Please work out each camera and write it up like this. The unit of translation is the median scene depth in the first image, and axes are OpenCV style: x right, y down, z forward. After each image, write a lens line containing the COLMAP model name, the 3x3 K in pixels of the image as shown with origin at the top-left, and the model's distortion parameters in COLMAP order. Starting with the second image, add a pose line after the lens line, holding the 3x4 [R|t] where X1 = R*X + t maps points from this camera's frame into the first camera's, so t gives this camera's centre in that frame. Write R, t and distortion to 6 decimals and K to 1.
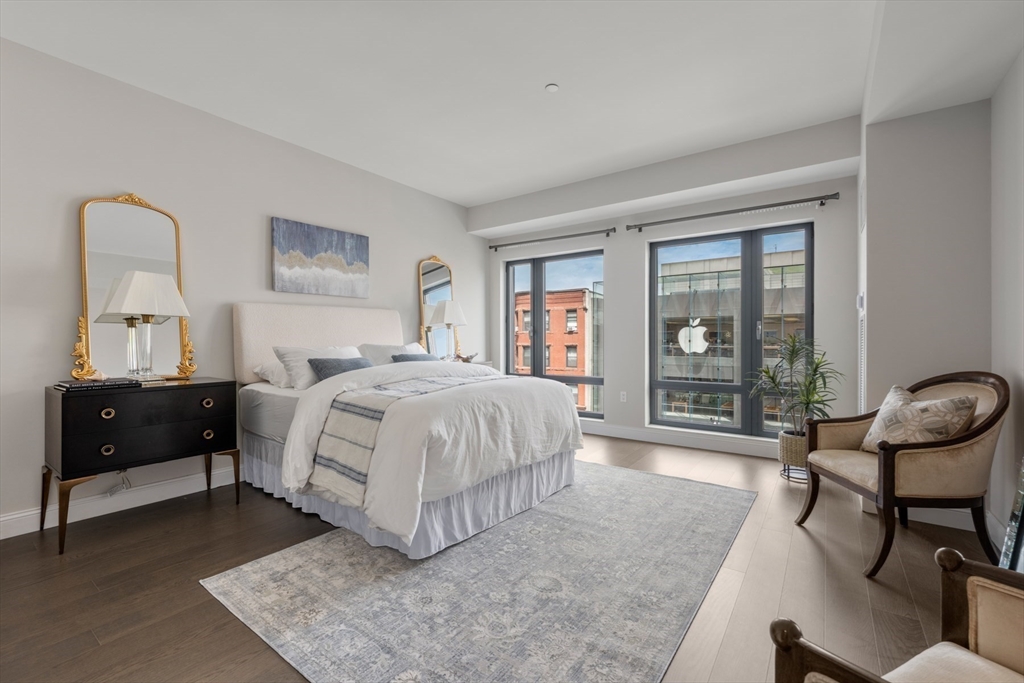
lens RADIAL K [[435.1, 0, 505.1], [0, 435.1, 339.4], [0, 0, 1]] dist [0.000842, 0.000115]
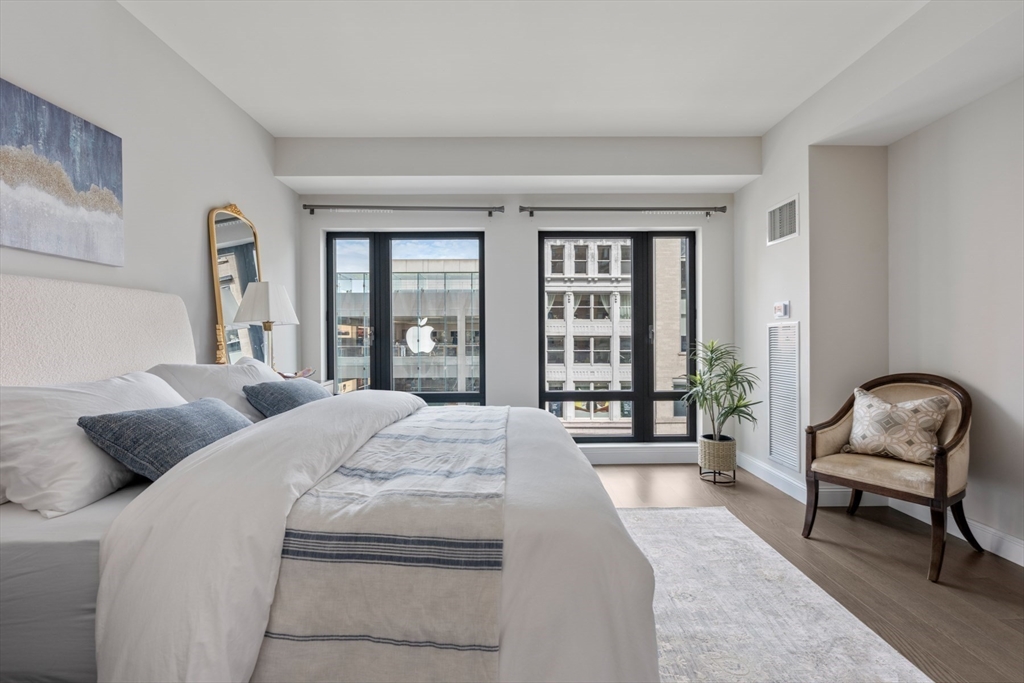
lens RADIAL K [[460.6, 0, 509.7], [0, 460.6, 339.2], [0, 0, 1]] dist [-0.001883, 0.000045]
pose [[0.800177, -0.005483, 0.599739, -0.306243], [0.004585, 0.999985, 0.003025, -0.015232], [-0.599746, 0.000330, 0.800190, 0.372933]]
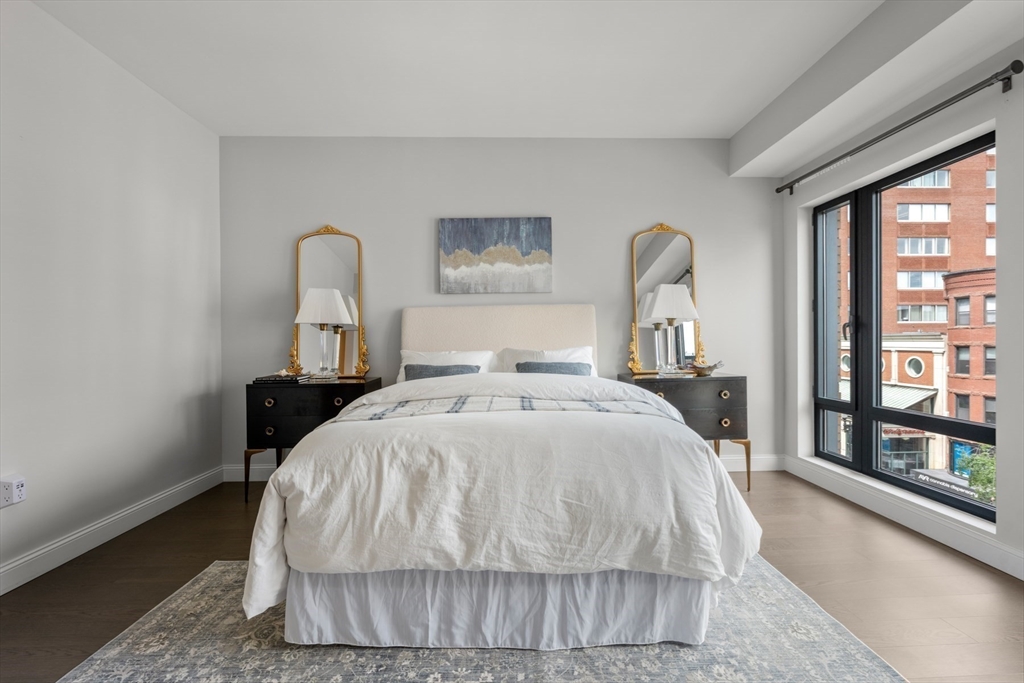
lens RADIAL K [[460.6, 0, 509.7], [0, 460.6, 339.2], [0, 0, 1]] dist [-0.001883, 0.000045]
pose [[0.619480, -0.004861, -0.784998, 0.356466], [0.007320, 0.999973, -0.000415, -0.005757], [0.784979, -0.005489, 0.619498, 0.439170]]
